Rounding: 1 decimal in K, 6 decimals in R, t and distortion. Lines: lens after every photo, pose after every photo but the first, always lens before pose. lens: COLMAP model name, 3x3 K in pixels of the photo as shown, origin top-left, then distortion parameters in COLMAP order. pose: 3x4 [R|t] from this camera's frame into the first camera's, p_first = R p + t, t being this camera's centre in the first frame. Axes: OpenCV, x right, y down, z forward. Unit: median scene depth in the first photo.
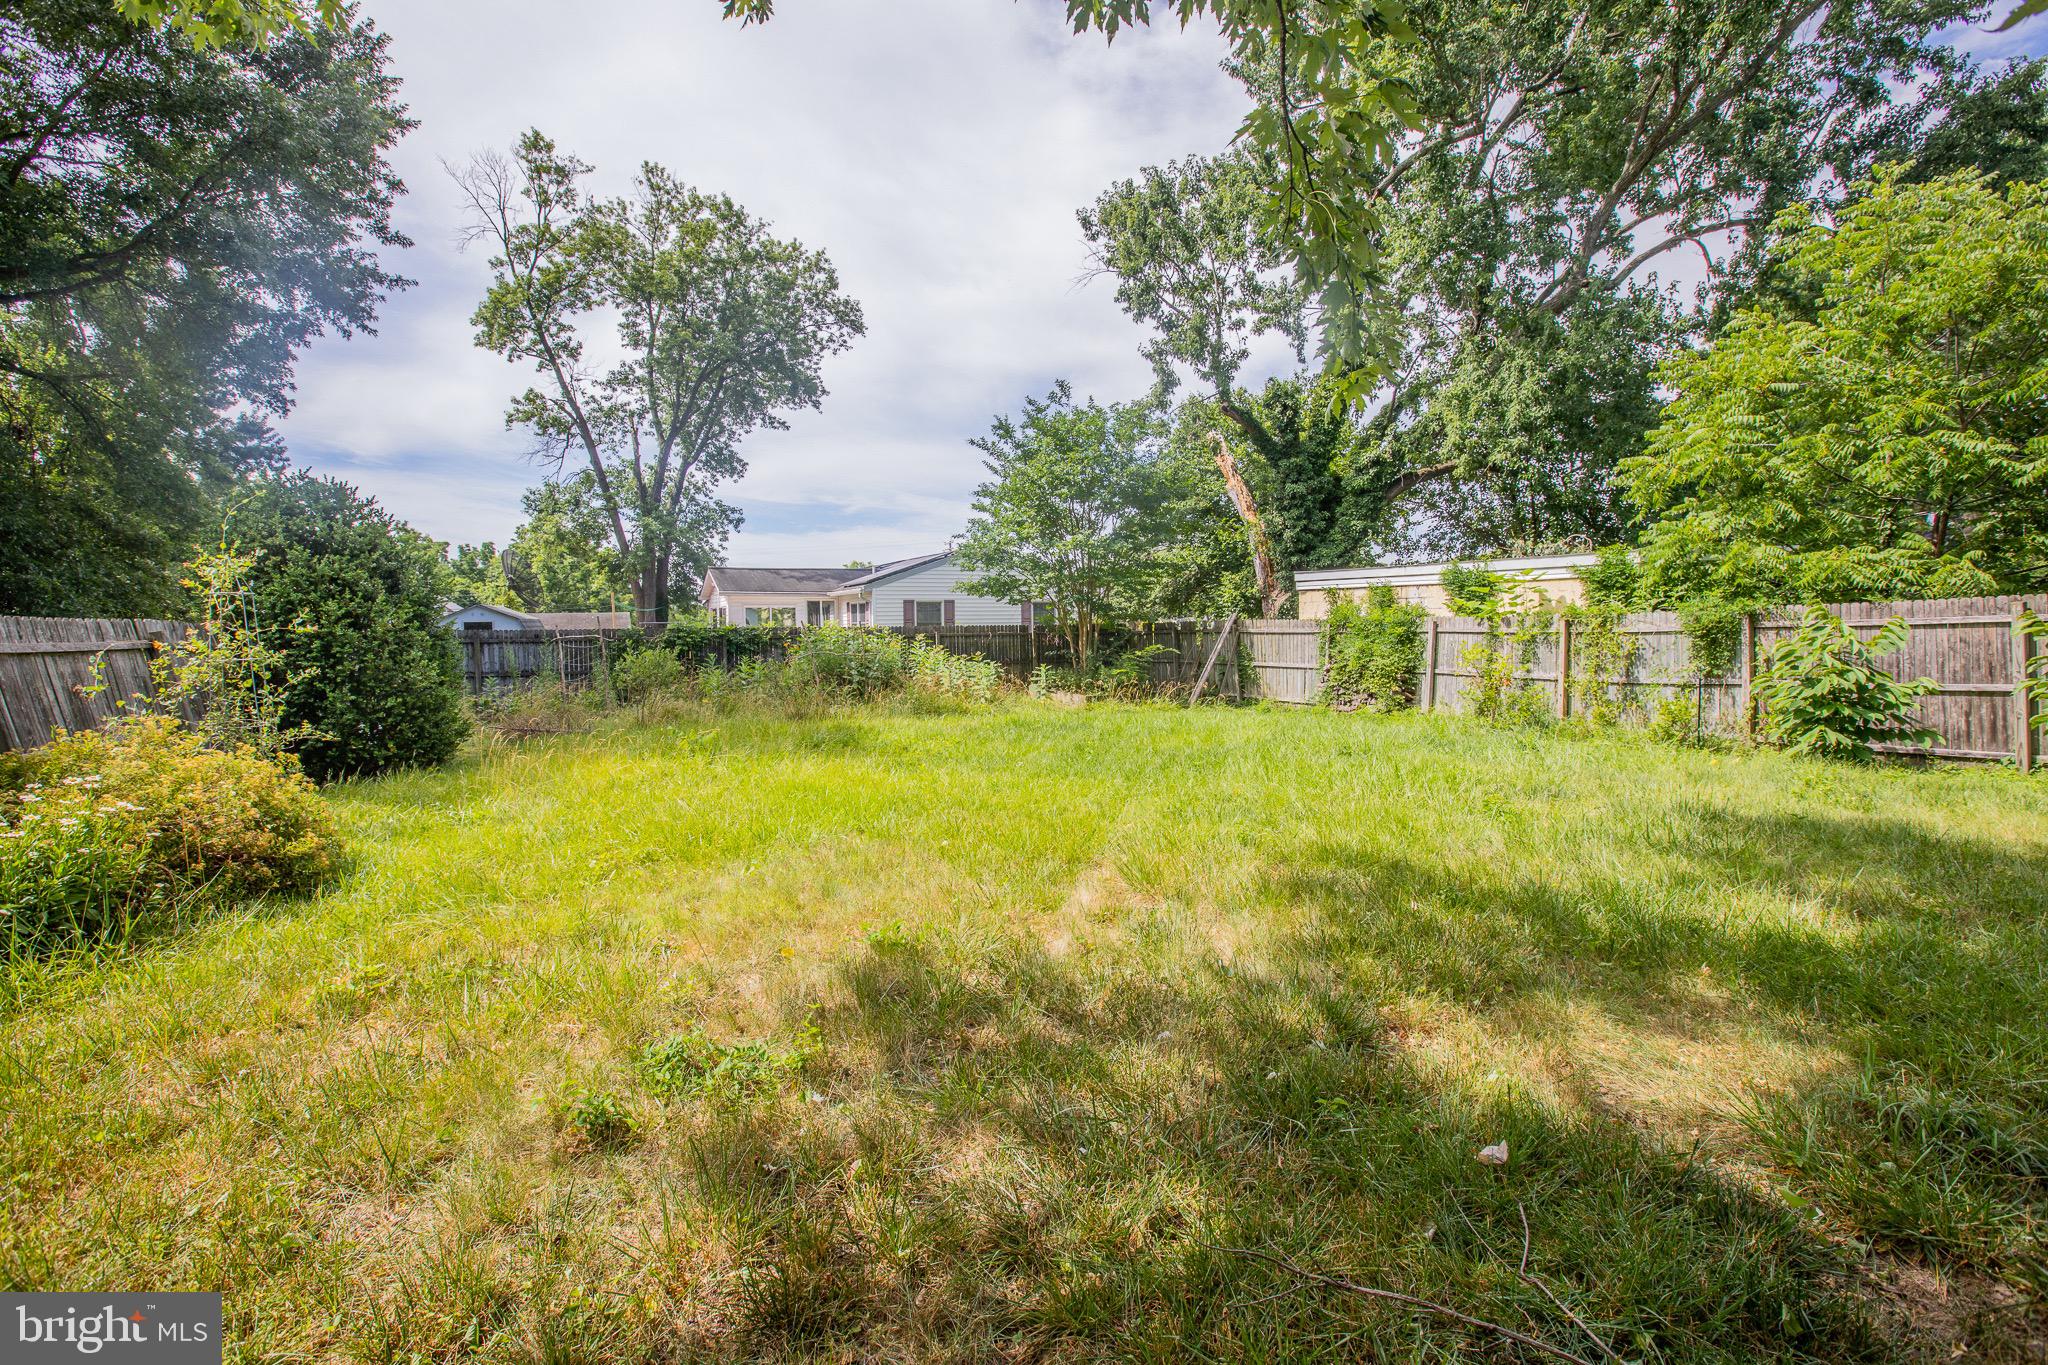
lens RADIAL K [[950.7, 0, 1020.9], [0, 950.7, 673.6], [0, 0, 1]] dist [-0.048486, 0.020768]
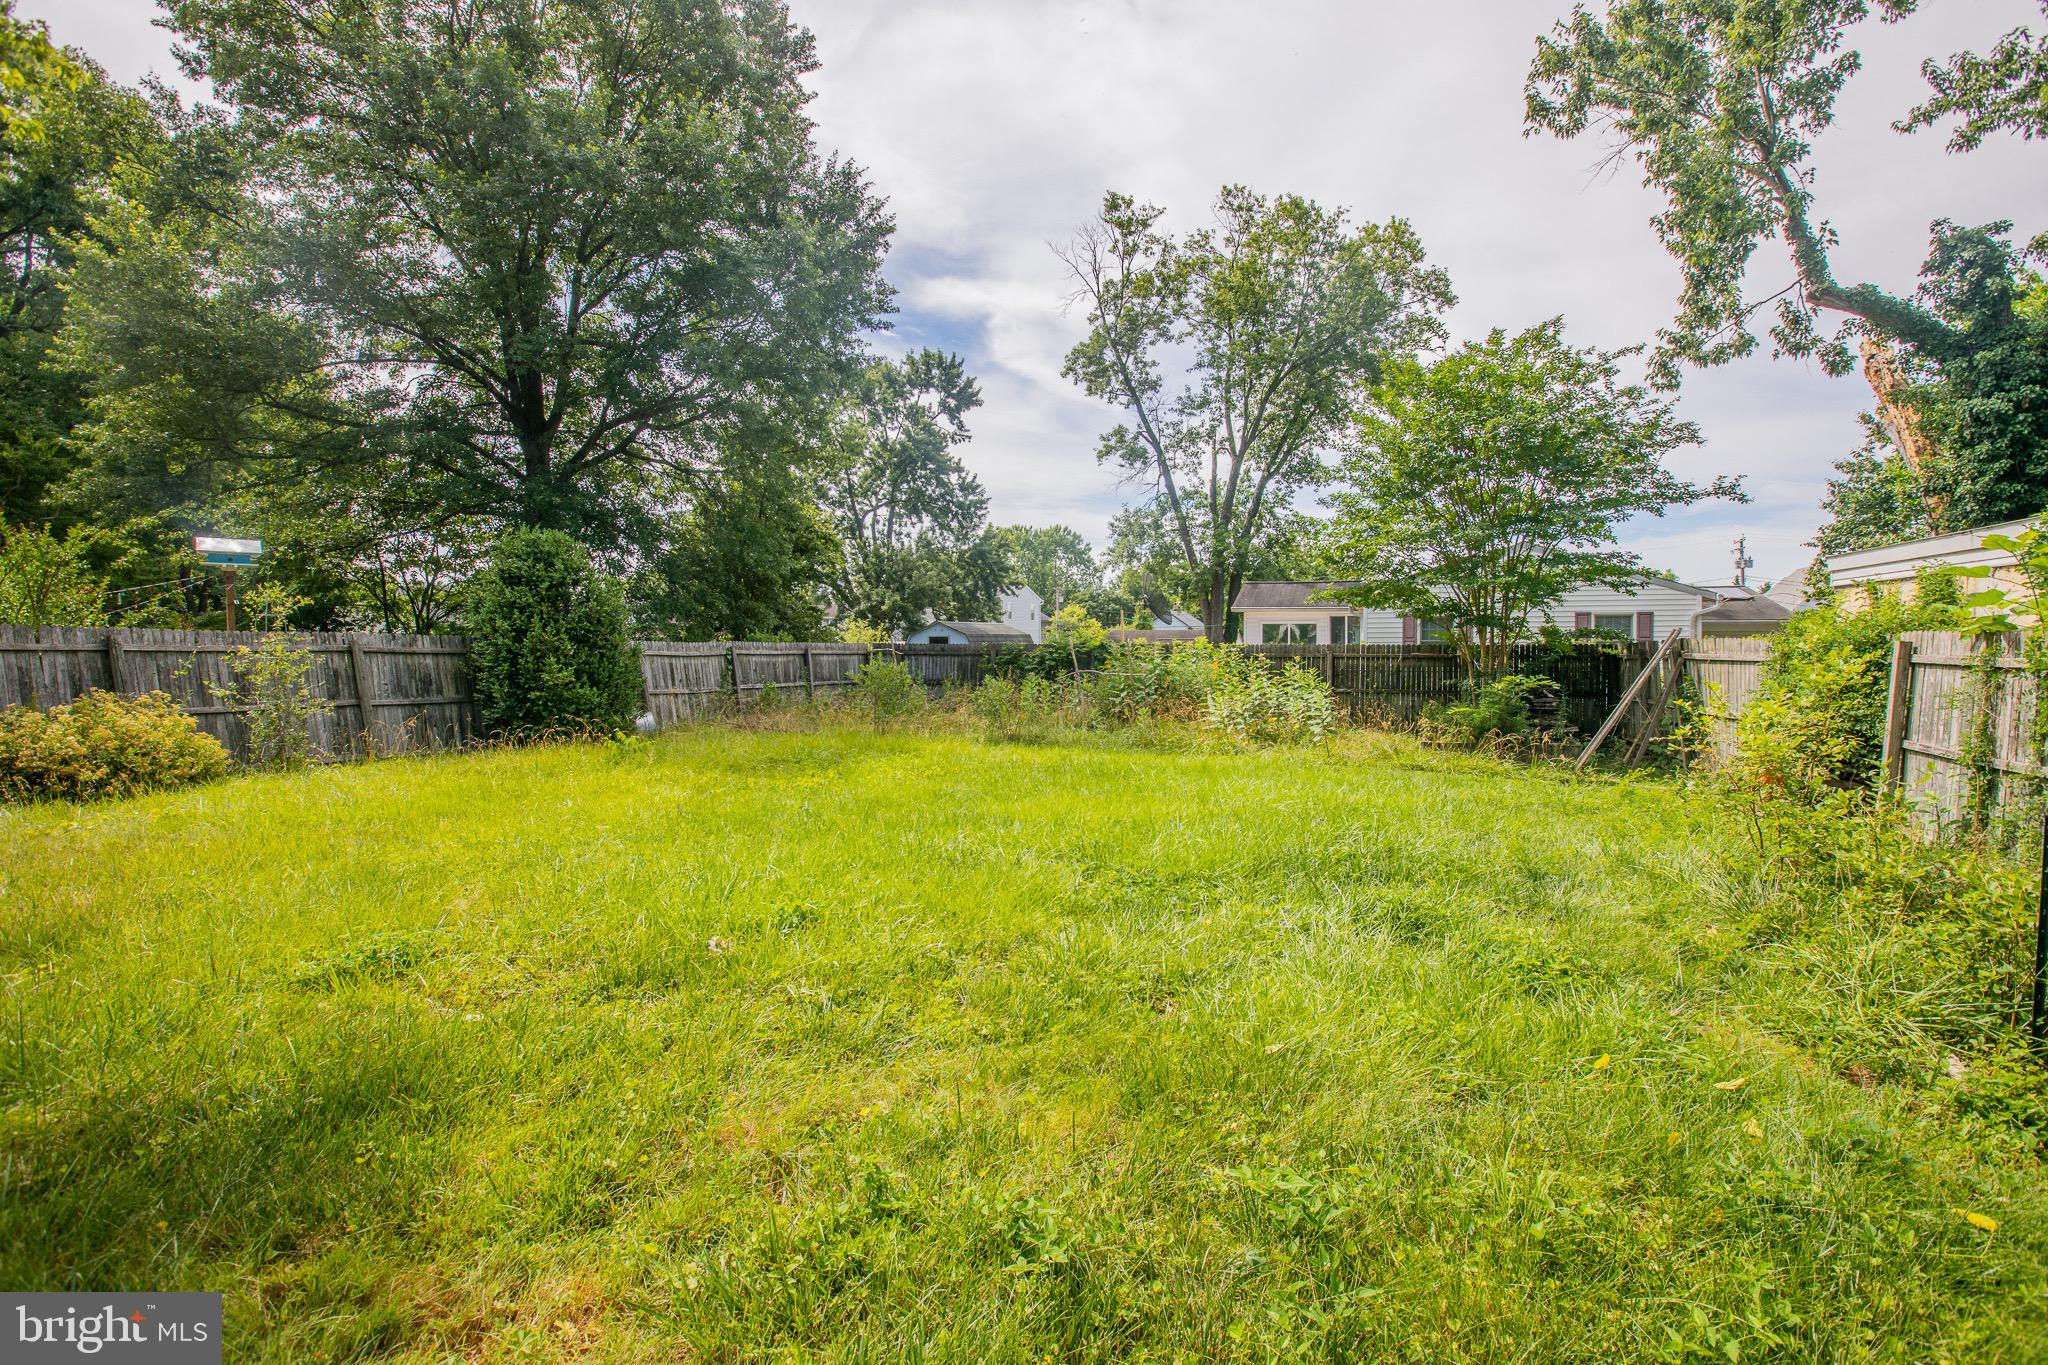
lens RADIAL K [[950.7, 0, 1020.9], [0, 950.7, 673.6], [0, 0, 1]] dist [-0.048486, 0.020768]
pose [[0.699797, 0.030369, -0.713696, 0.198106], [-0.042605, 0.999092, 0.000738, -0.008643], [0.713071, 0.029891, 0.700455, 0.146641]]
